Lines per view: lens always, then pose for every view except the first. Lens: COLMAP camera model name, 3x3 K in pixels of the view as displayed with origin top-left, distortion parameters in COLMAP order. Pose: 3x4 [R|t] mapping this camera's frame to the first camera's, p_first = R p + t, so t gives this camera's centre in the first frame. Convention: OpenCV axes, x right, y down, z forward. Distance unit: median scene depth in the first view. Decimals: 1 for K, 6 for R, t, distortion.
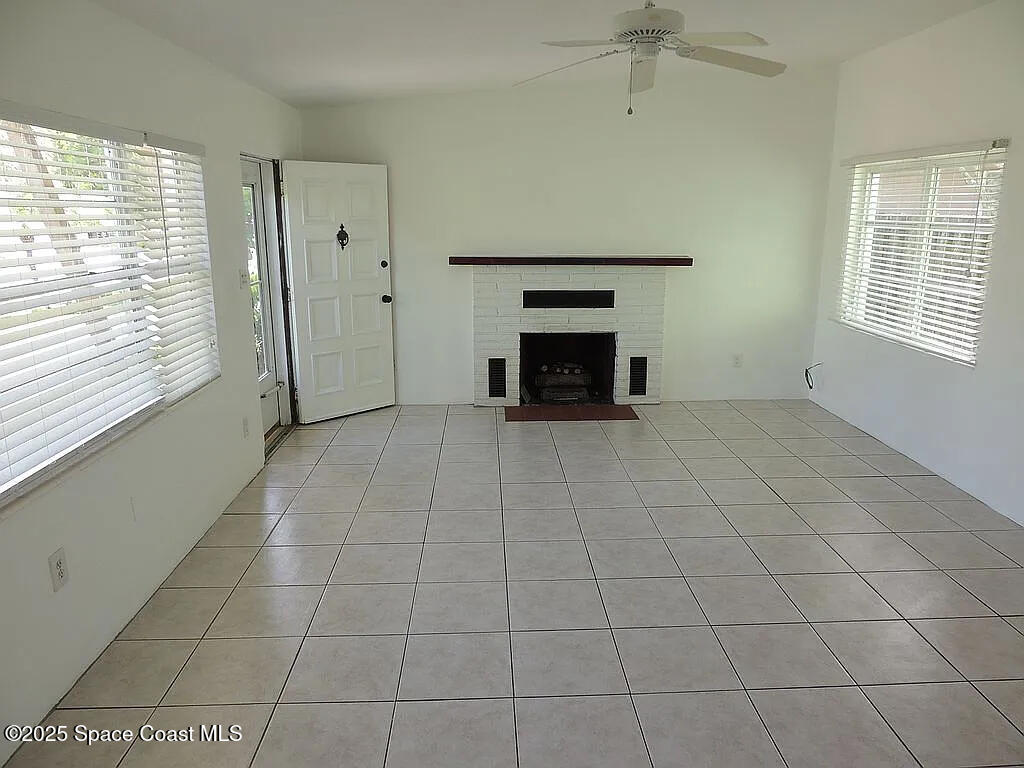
lens RADIAL K [[728.6, 0, 512.0], [0, 728.6, 384.0], [0, 0, 1]] dist [-0.022532, 0.000583]
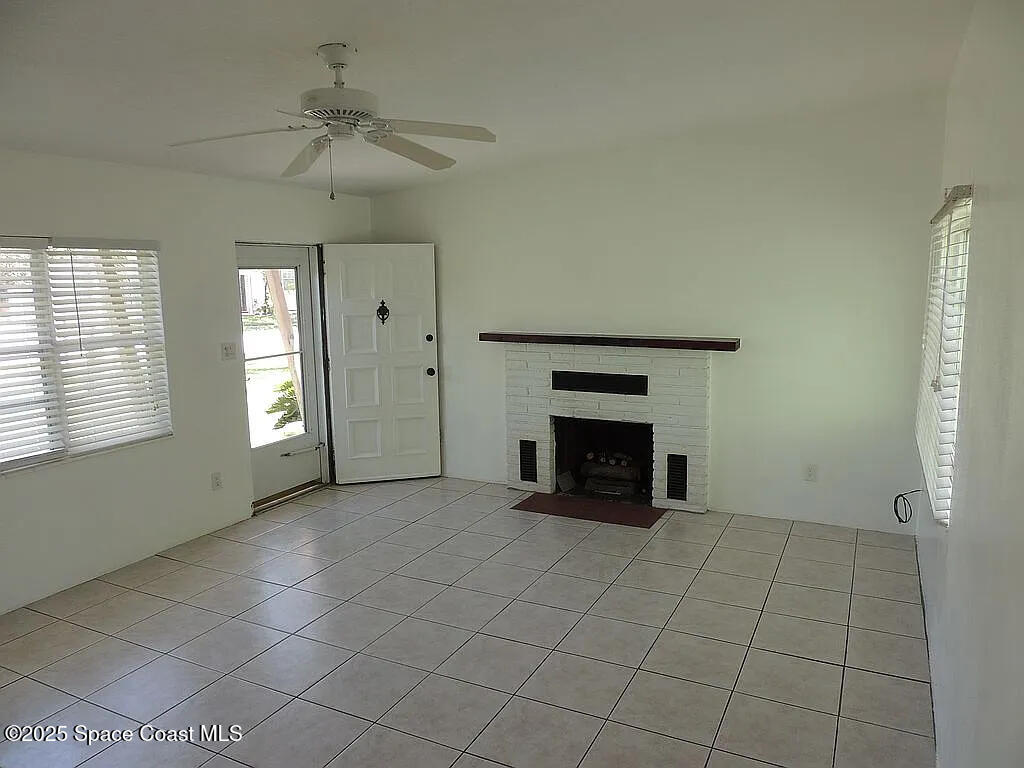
lens RADIAL K [[728.1, 0, 512.0], [0, 728.1, 384.0], [0, 0, 1]] dist [-0.026398, 0.002566]
pose [[0.873061, 0.060497, -0.483843, 0.415615], [-0.098546, 0.993689, -0.053573, -0.055428], [0.477549, 0.094454, 0.873513, 0.160292]]
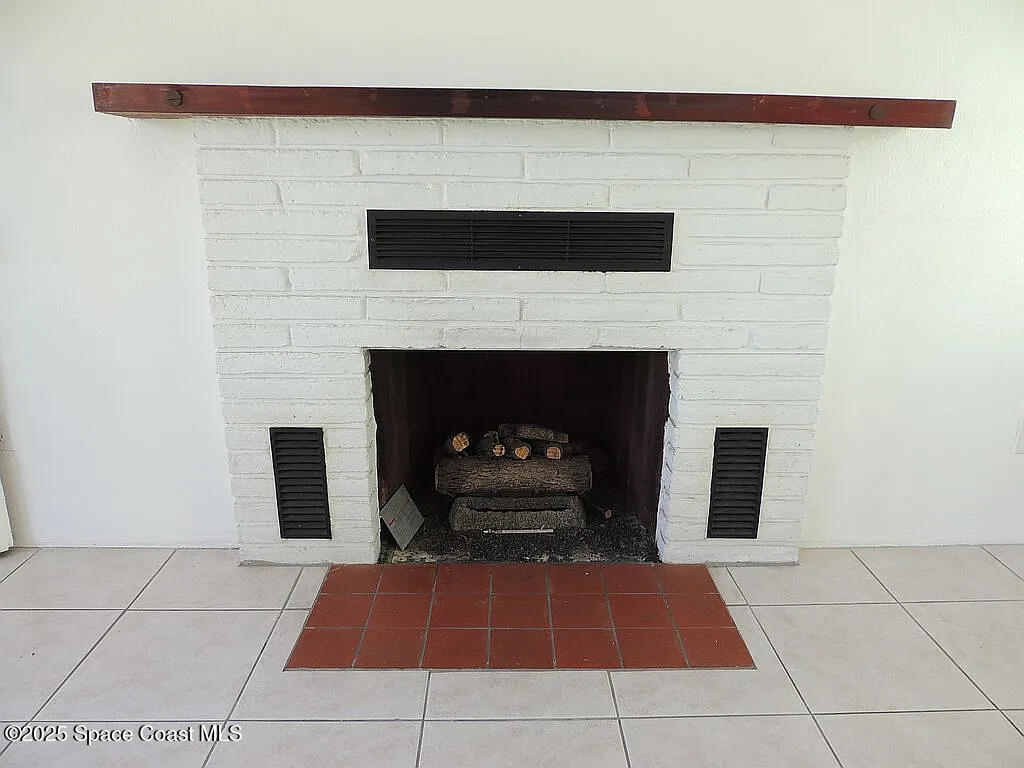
lens RADIAL K [[728.1, 0, 512.0], [0, 728.1, 384.0], [0, 0, 1]] dist [-0.026398, 0.002566]
pose [[0.999756, 0.015303, -0.015908, 0.079045], [-0.014494, 0.998655, 0.049786, -0.071295], [0.016649, -0.049544, 0.998633, 0.688952]]
